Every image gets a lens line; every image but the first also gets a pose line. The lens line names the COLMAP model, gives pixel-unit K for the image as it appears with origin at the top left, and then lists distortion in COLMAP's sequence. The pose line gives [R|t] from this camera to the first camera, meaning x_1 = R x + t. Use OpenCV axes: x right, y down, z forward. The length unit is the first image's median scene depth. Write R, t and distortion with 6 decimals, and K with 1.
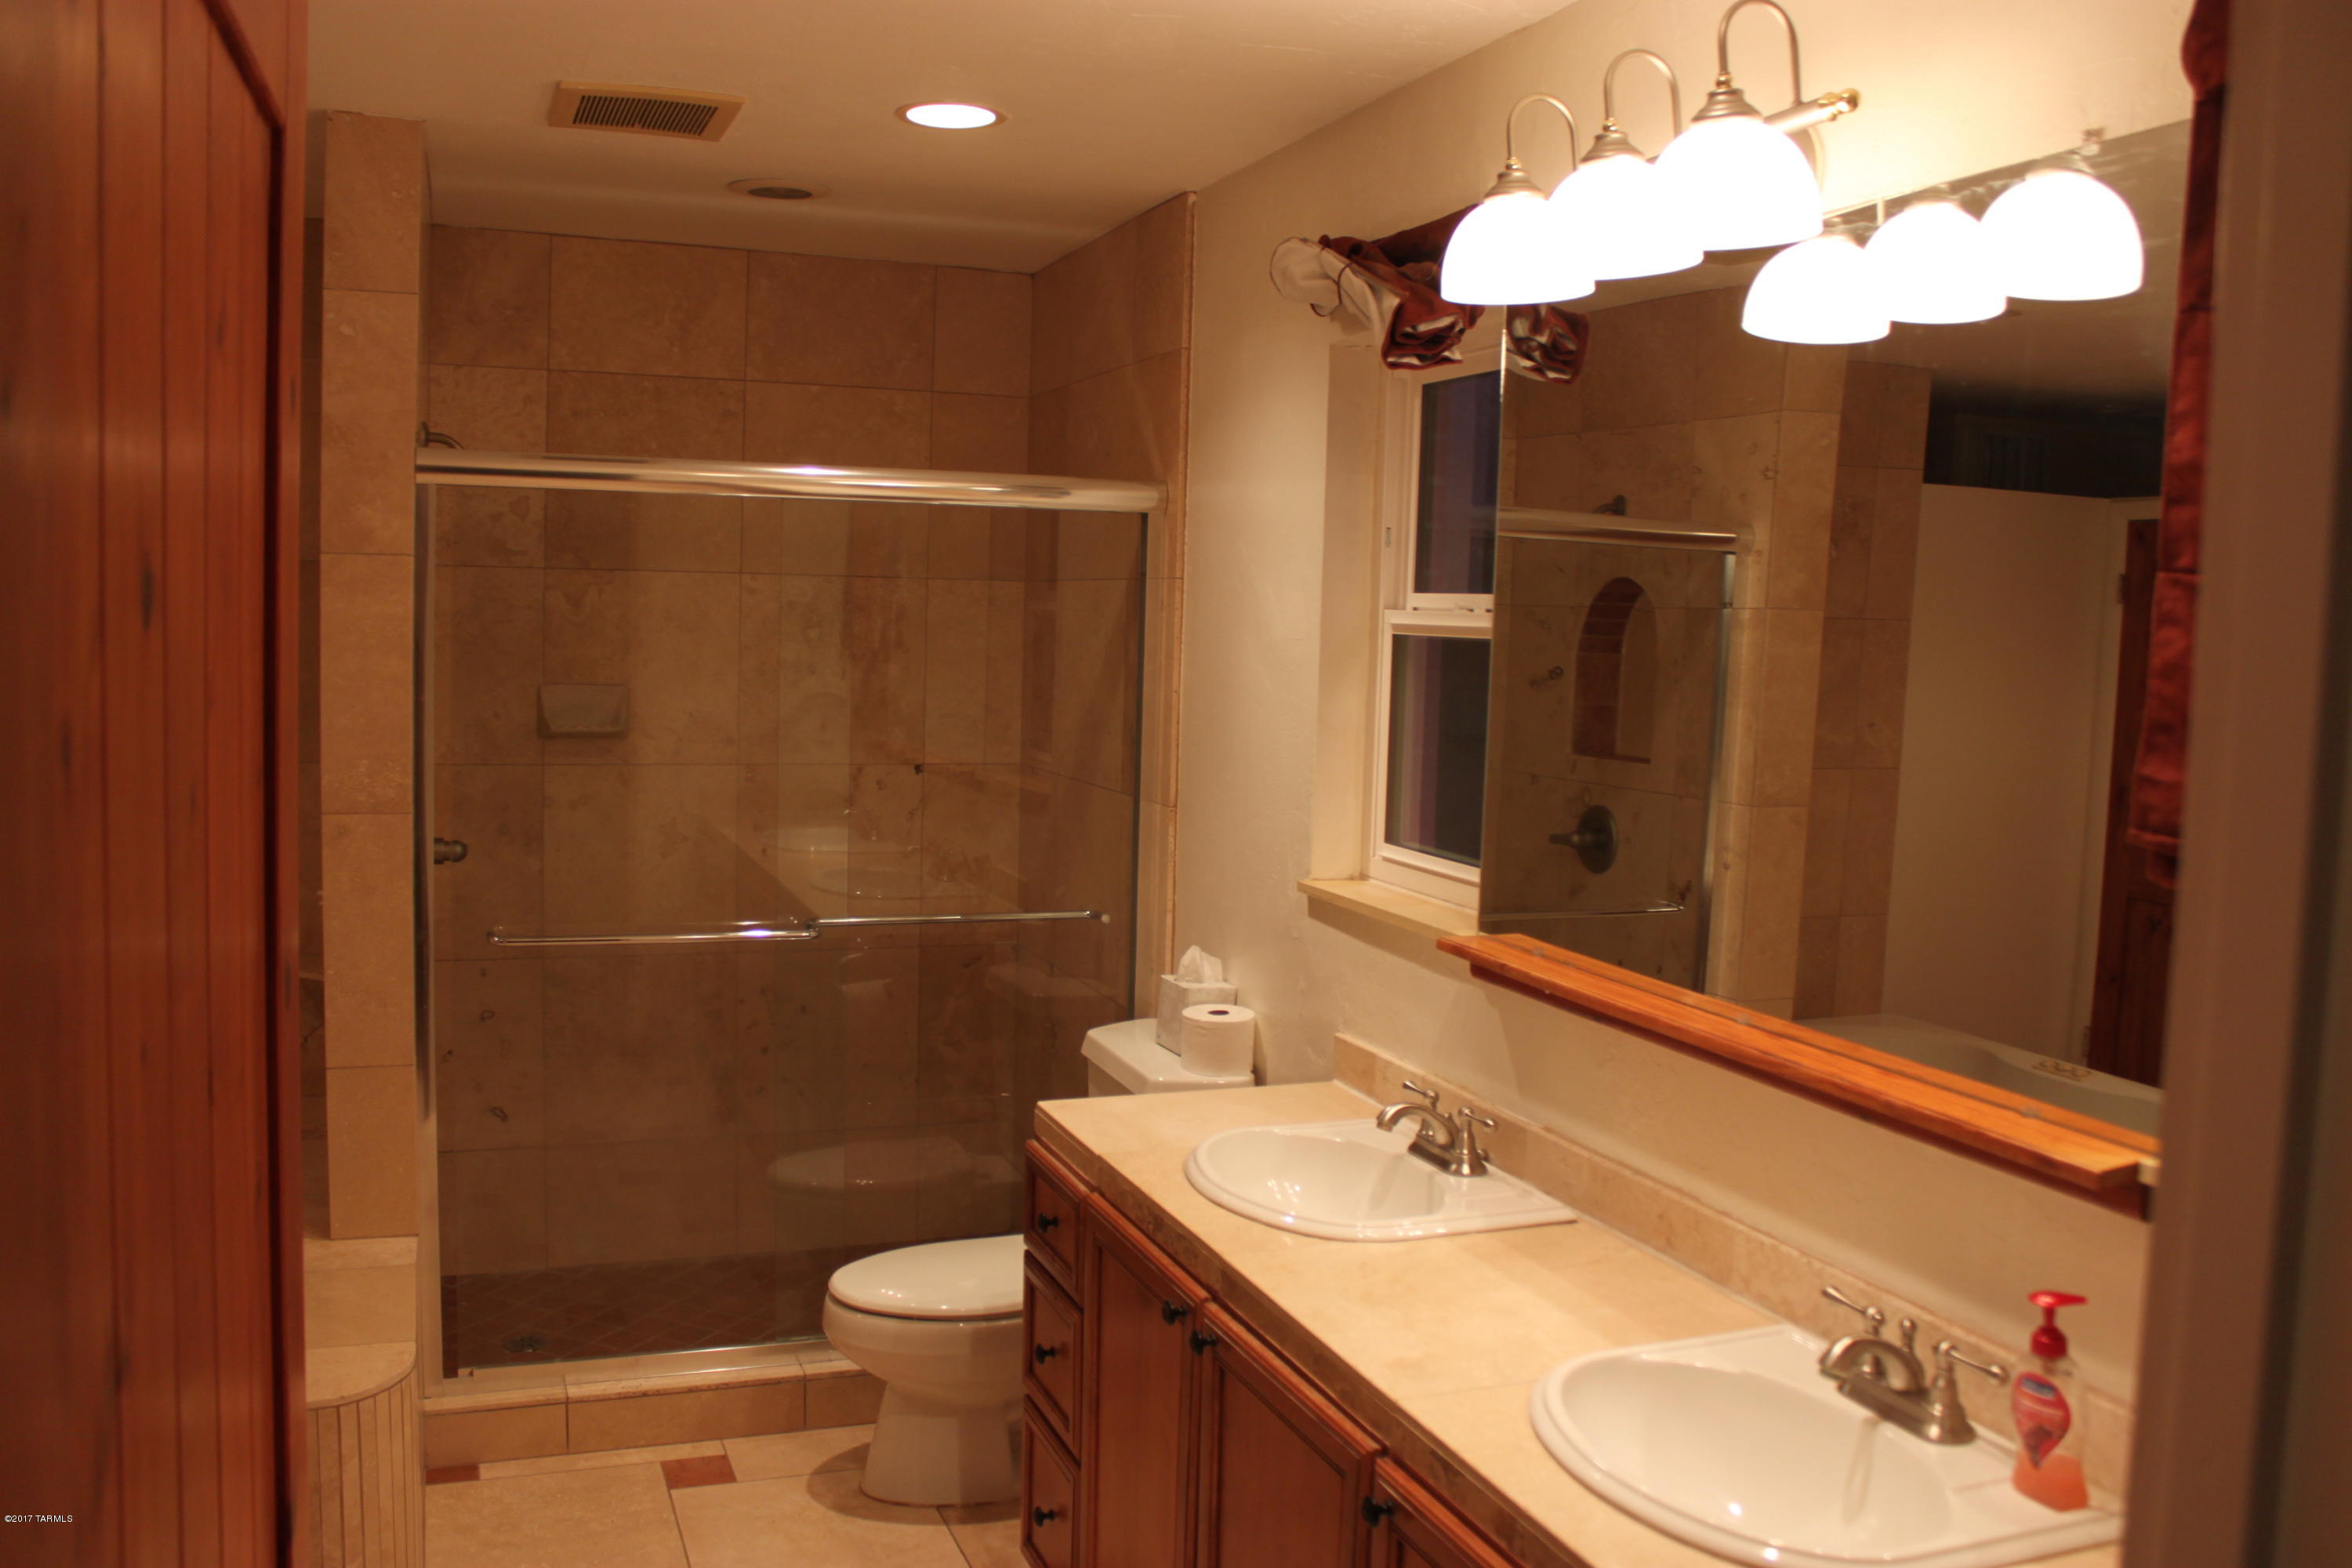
lens RADIAL K [[1985.6, 0, 1174.4], [0, 1985.6, 790.3], [0, 0, 1]] dist [-0.133321, 0.062459]
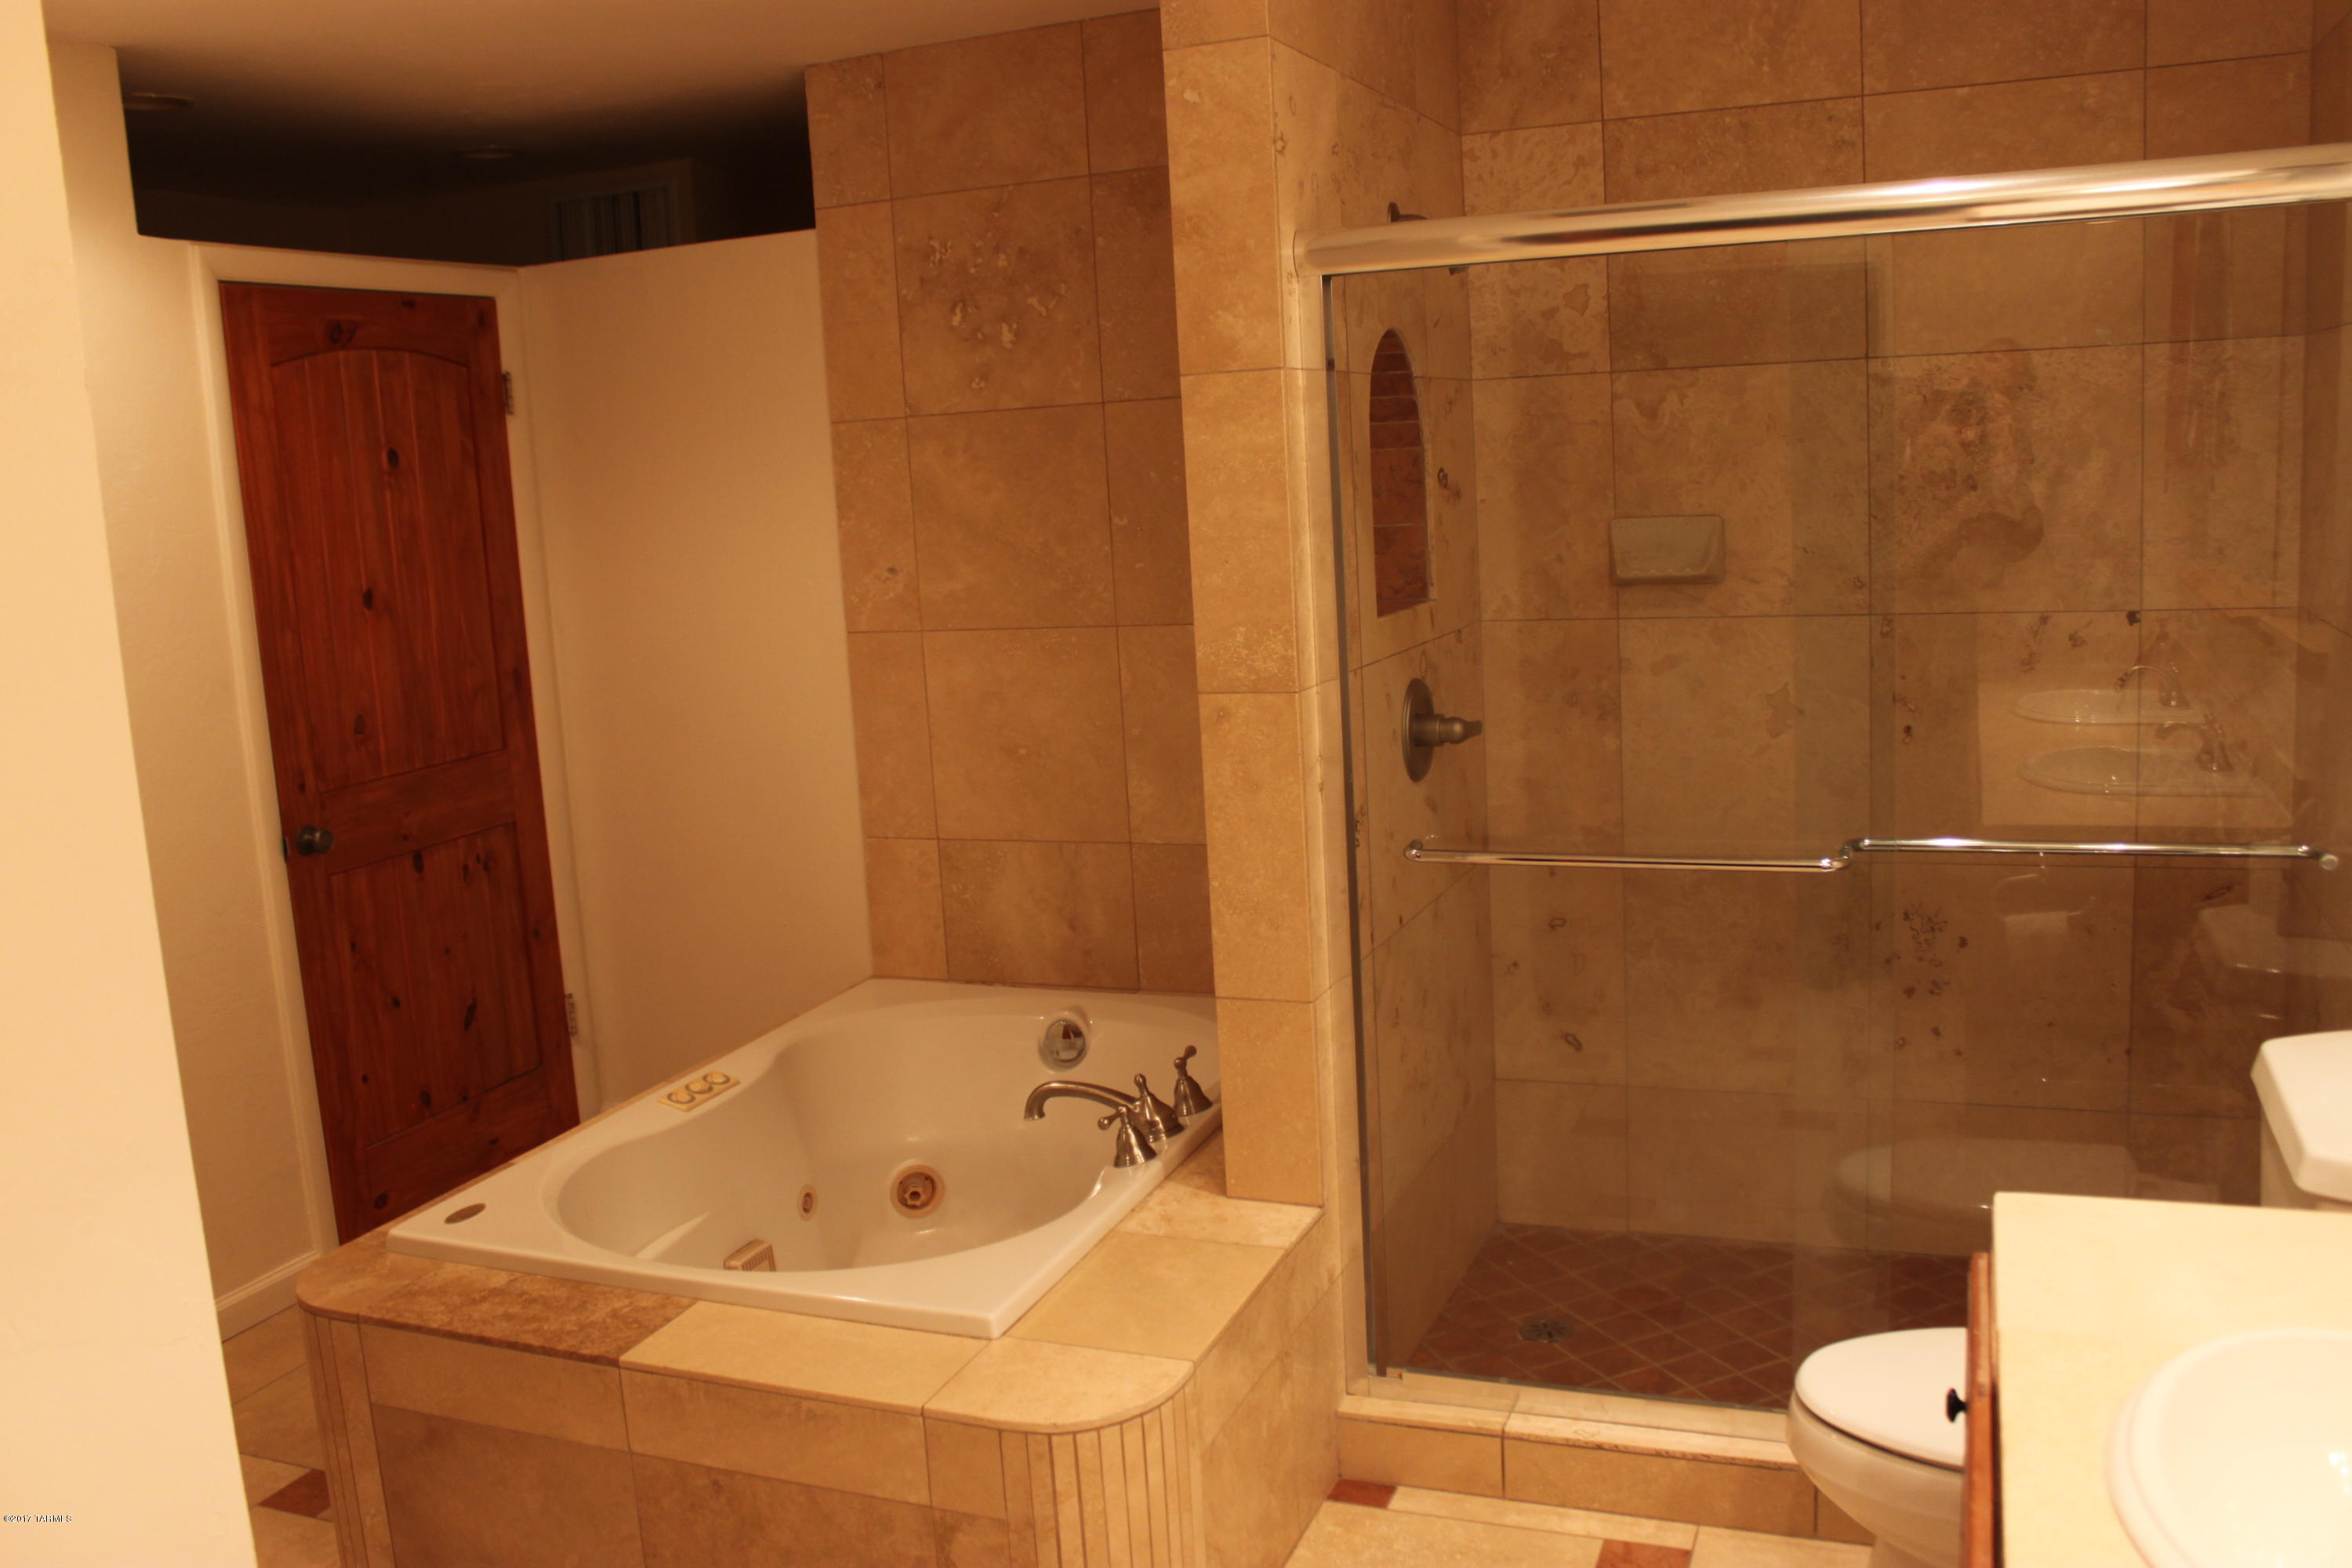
lens RADIAL K [[1985.6, 0, 1169.4], [0, 1985.6, 779.1], [0, 0, 1]] dist [-0.133321, 0.062459]
pose [[0.726042, 0.039279, -0.686528, 0.110641], [0.017287, 0.997009, 0.075326, -0.012687], [0.687433, -0.066558, 0.723191, 0.310320]]
